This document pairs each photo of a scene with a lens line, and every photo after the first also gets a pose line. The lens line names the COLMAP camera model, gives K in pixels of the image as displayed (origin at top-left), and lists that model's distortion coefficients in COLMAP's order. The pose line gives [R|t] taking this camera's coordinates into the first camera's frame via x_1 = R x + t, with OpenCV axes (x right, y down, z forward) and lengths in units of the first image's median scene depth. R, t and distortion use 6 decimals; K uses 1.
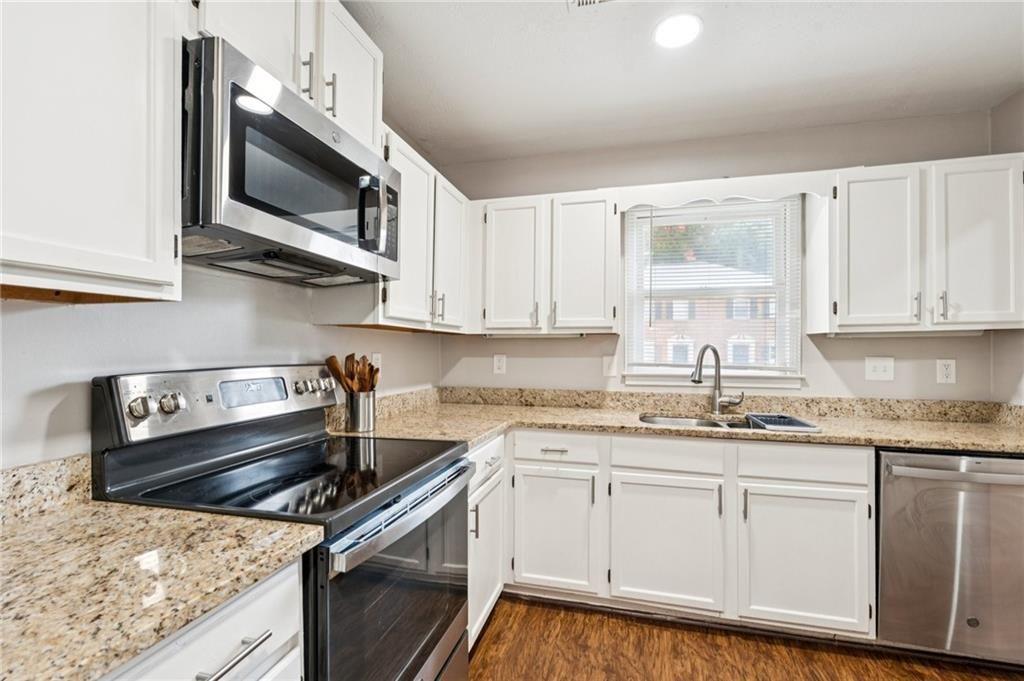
lens RADIAL K [[443.7, 0, 519.3], [0, 443.7, 345.4], [0, 0, 1]] dist [-0.002661, 0.000497]
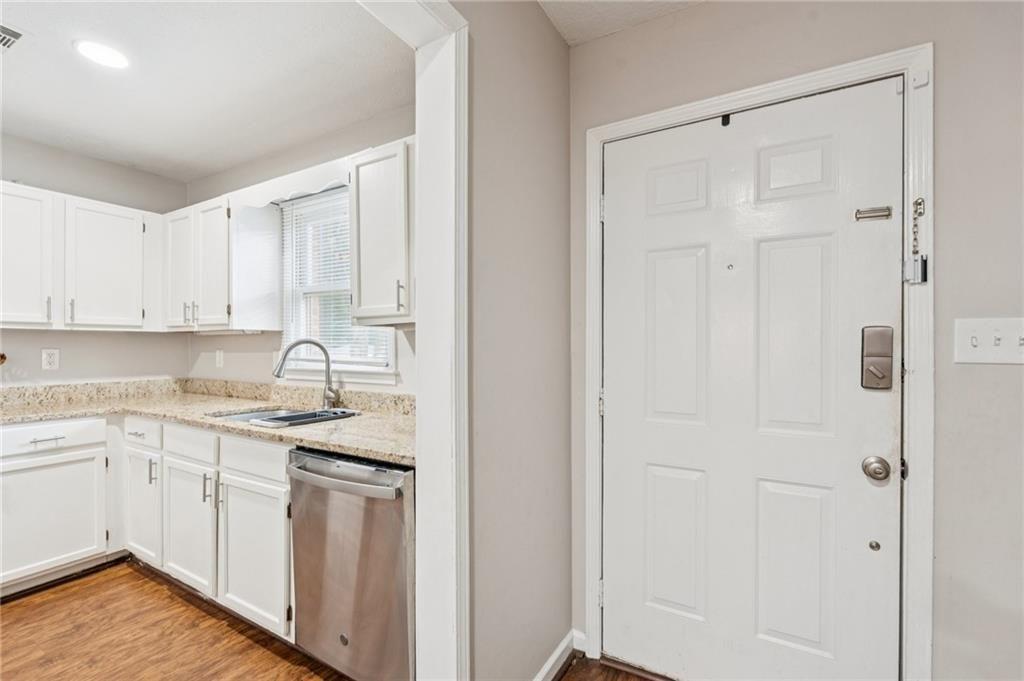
lens RADIAL K [[443.7, 0, 500.8], [0, 443.7, 348.6], [0, 0, 1]] dist [-0.002661, 0.000497]
pose [[0.962615, -0.004039, -0.270844, 1.125842], [0.007928, 0.999881, 0.013266, 0.009861], [0.270758, -0.014917, 0.962532, 0.153879]]
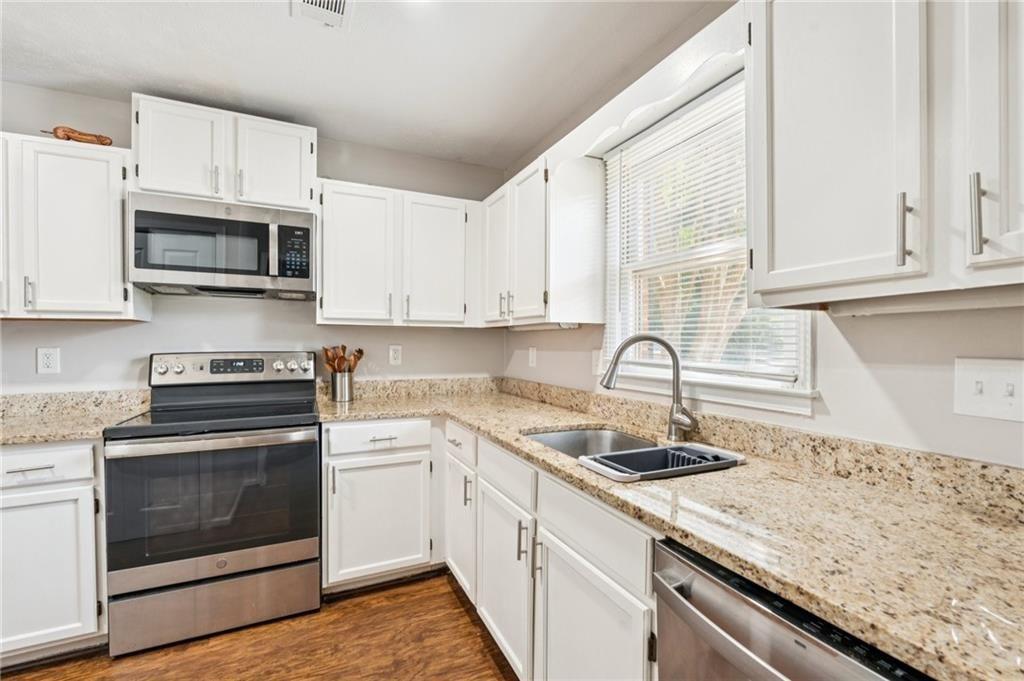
lens RADIAL K [[443.7, 0, 514.7], [0, 443.7, 344.5], [0, 0, 1]] dist [-0.002661, 0.000497]
pose [[0.648346, 0.001891, -0.761343, 0.816980], [0.006237, 0.999950, 0.007795, 0.007792], [0.761320, -0.009802, 0.648302, 0.407943]]
